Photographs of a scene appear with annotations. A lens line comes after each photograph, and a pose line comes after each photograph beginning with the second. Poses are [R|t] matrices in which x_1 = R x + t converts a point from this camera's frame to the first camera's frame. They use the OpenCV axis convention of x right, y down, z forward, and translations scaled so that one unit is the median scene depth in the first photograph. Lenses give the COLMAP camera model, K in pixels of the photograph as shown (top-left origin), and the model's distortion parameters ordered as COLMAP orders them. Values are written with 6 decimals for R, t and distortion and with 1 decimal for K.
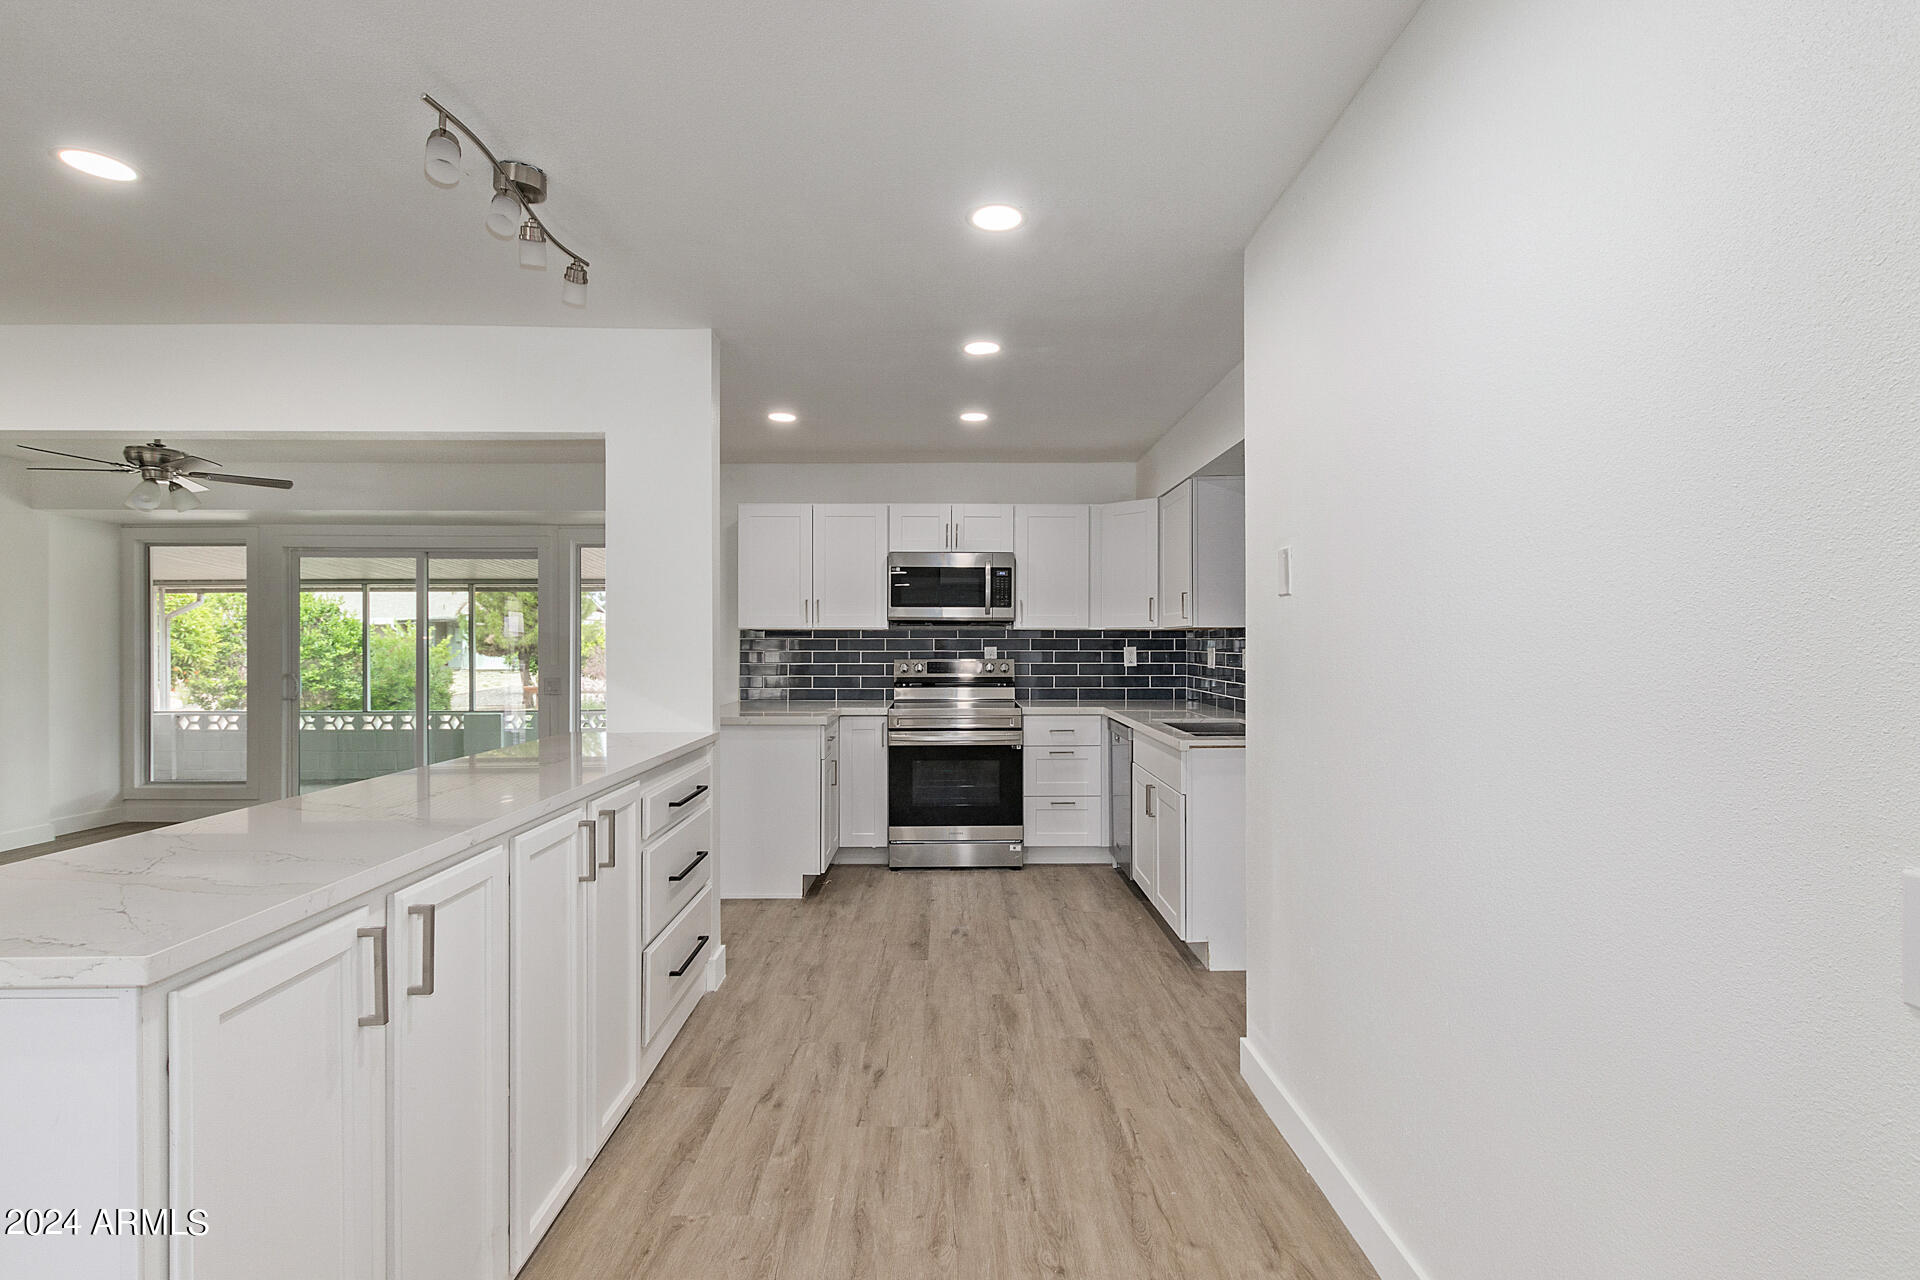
lens RADIAL K [[885.6, 0, 978.2], [0, 885.6, 646.9], [0, 0, 1]] dist [0.000136, -0.000949]
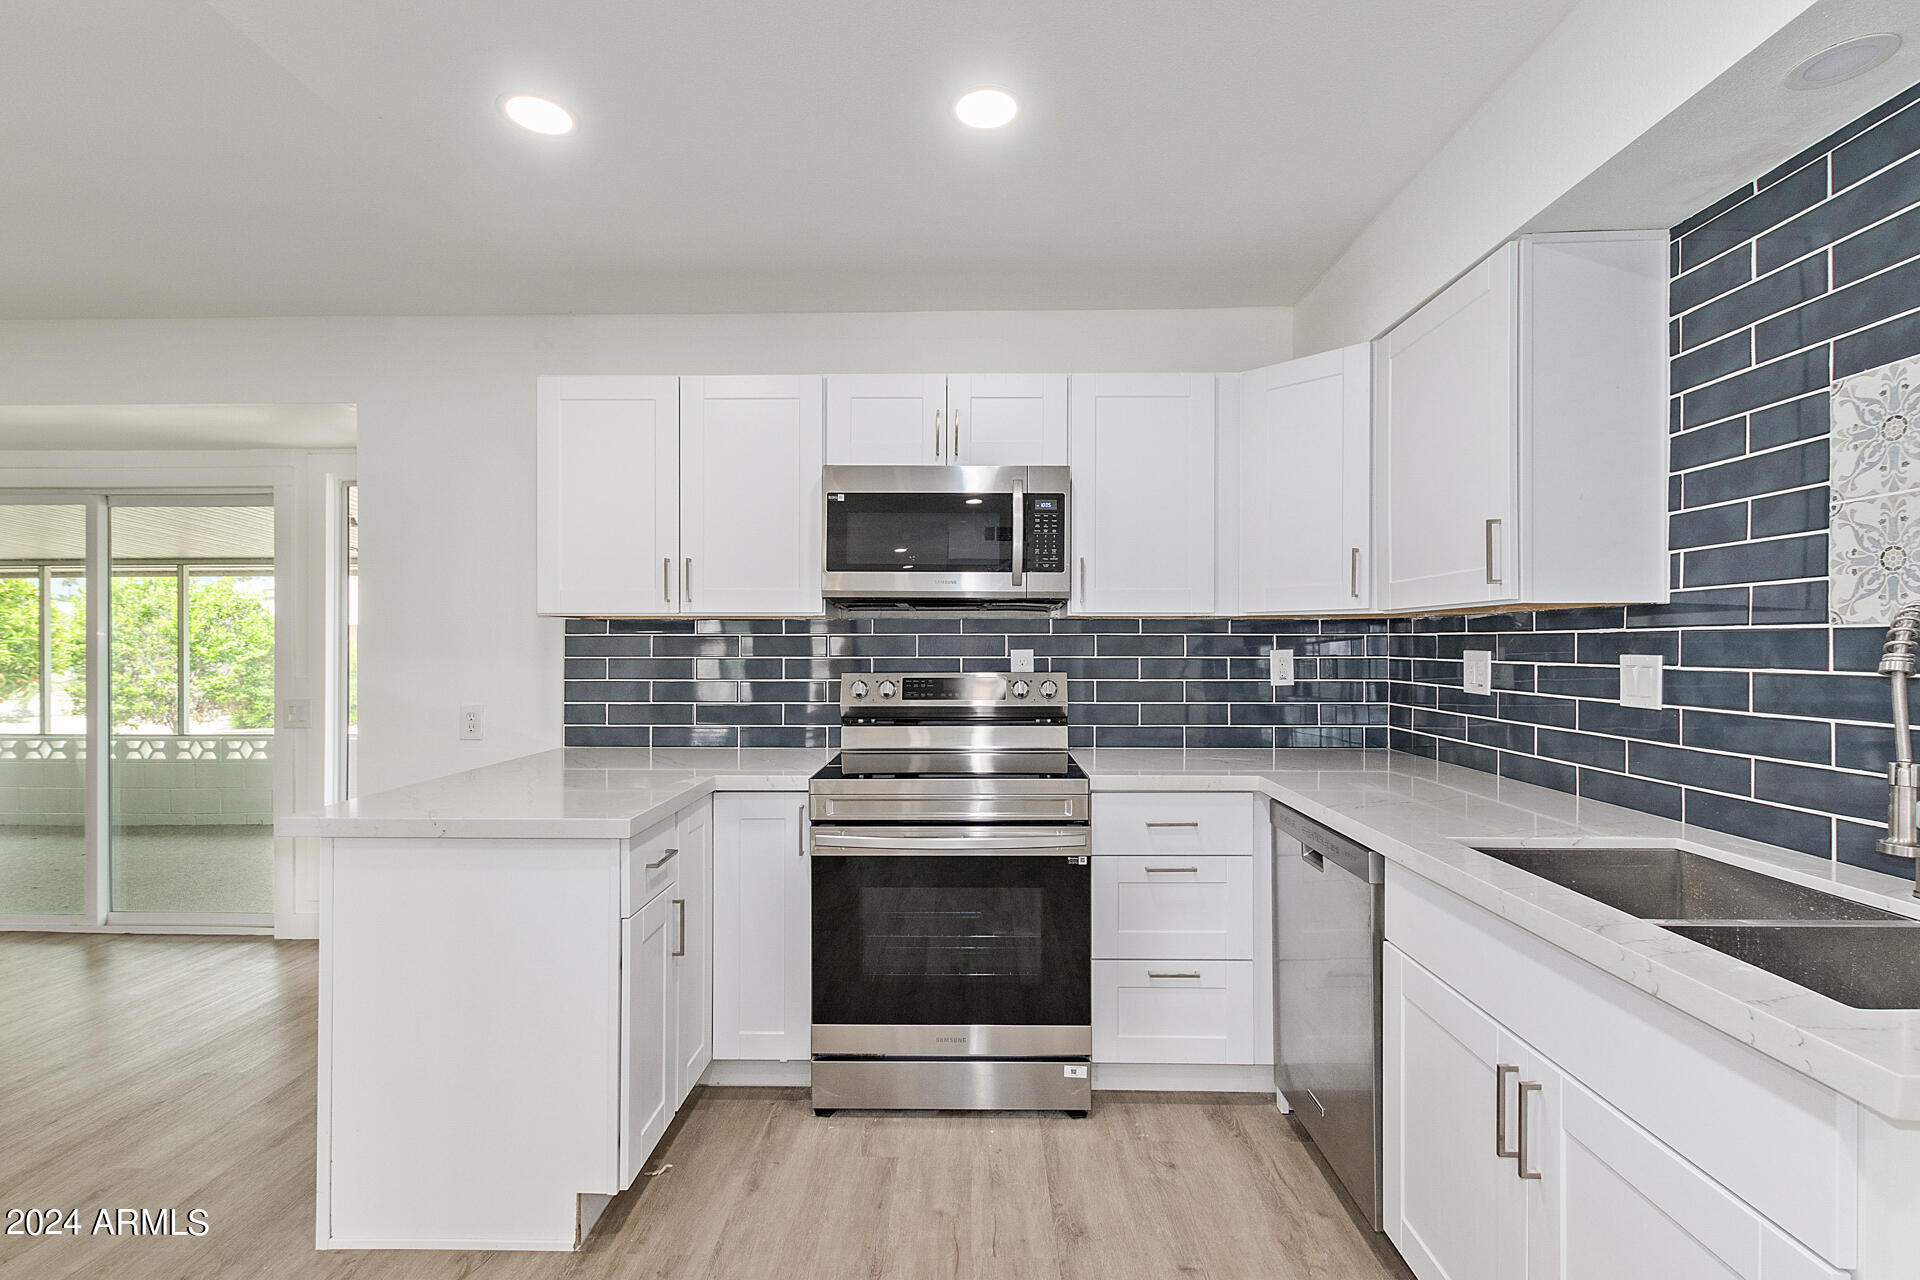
lens RADIAL K [[885.6, 0, 978.2], [0, 885.6, 646.9], [0, 0, 1]] dist [0.000136, -0.000949]
pose [[0.999545, -0.000113, -0.030178, 0.003781], [0.000085, 1.000000, -0.000924, -0.001337], [0.030178, 0.000921, 0.999544, 0.490425]]
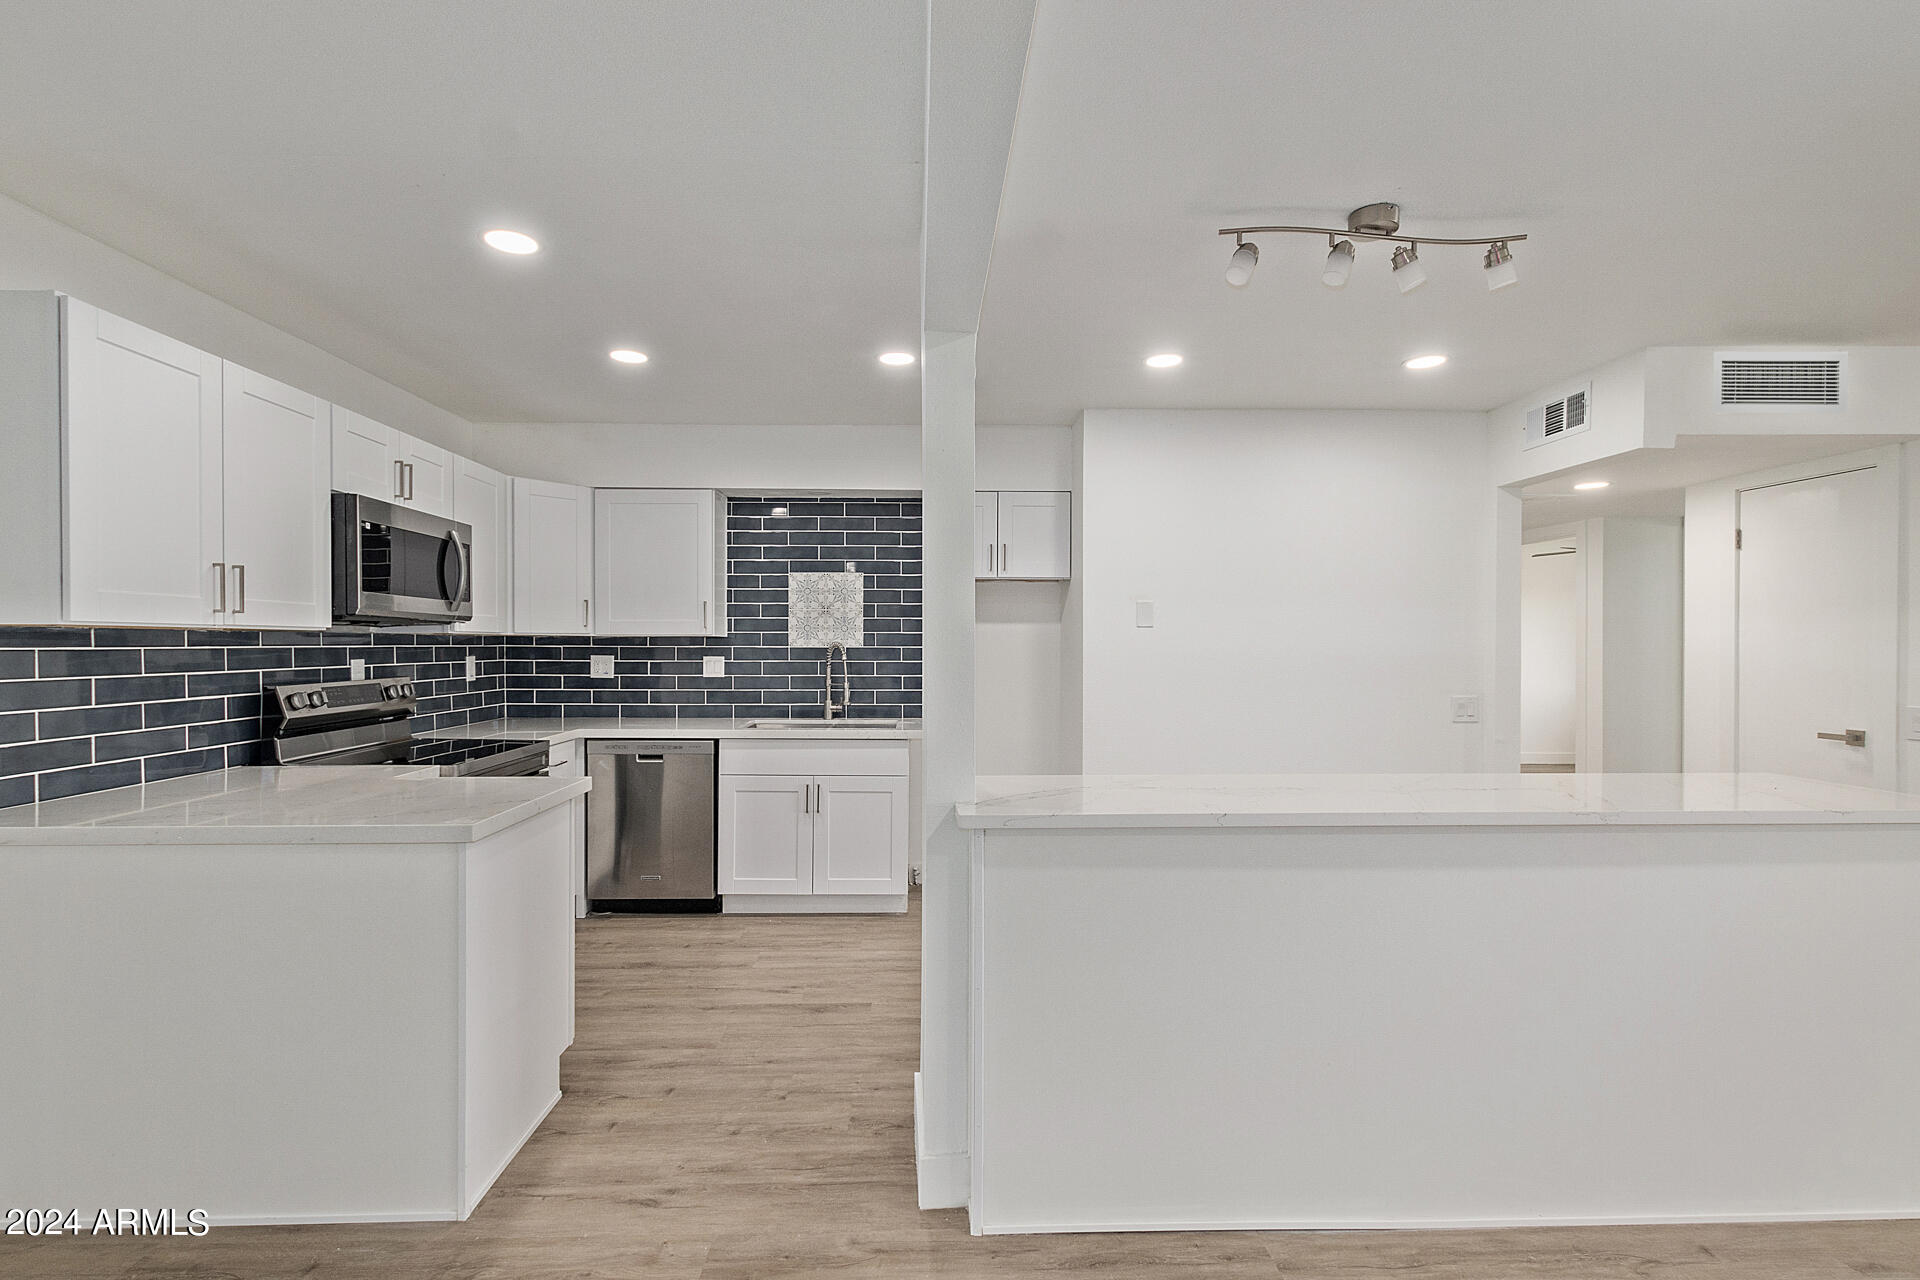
lens RADIAL K [[881.9, 0, 923.2], [0, 881.9, 648.2], [0, 0, 1]] dist [0.000759, -0.000097]
pose [[0.001538, -0.004863, 0.999987, -0.650115], [0.002207, 0.999986, 0.004860, -0.010919], [-0.999996, 0.002200, 0.001549, 0.636894]]
